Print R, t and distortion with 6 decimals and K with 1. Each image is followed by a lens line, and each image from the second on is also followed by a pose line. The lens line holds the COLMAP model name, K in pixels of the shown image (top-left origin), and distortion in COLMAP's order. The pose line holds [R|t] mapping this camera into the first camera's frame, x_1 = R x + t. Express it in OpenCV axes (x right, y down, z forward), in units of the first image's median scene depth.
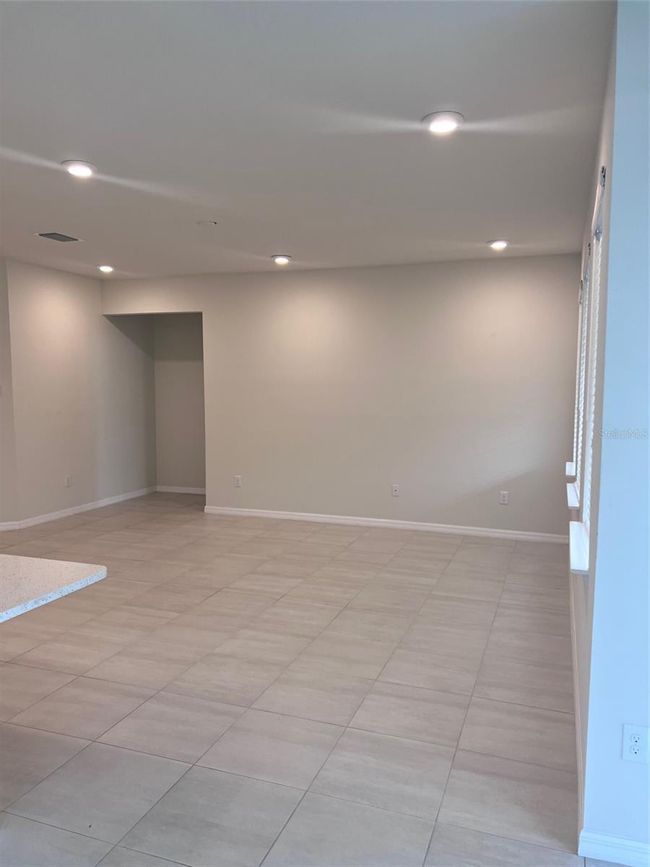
lens RADIAL K [[657.8, 0, 326.5], [0, 657.8, 433.1], [0, 0, 1]] dist [0.086377, -0.044929]
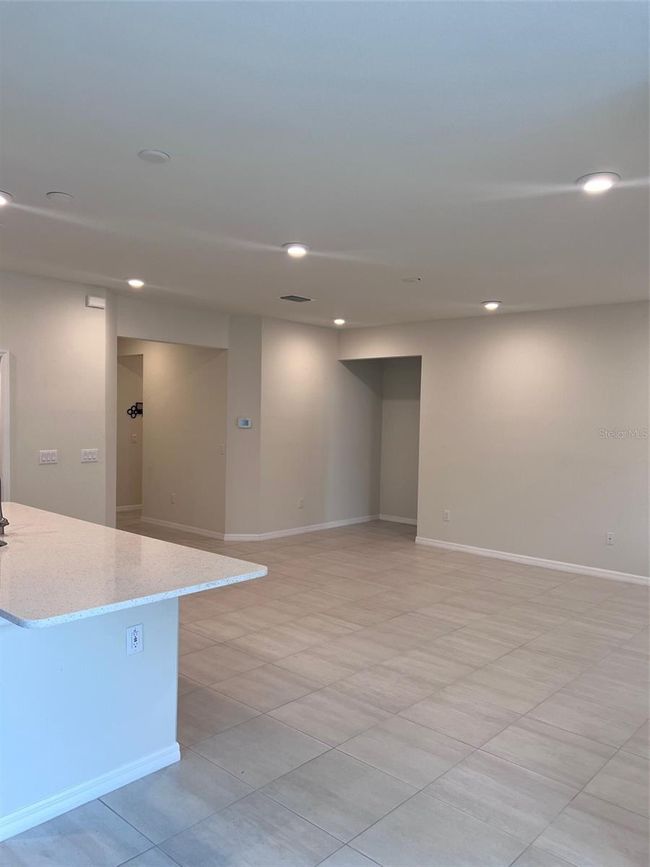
lens RADIAL K [[657.8, 0, 331.2], [0, 657.8, 428.2], [0, 0, 1]] dist [0.086377, -0.044929]
pose [[0.928830, 0.025784, -0.369608, 0.147884], [-0.048385, 0.997474, -0.052009, -0.002346], [0.367333, 0.066191, 0.927731, -0.085621]]
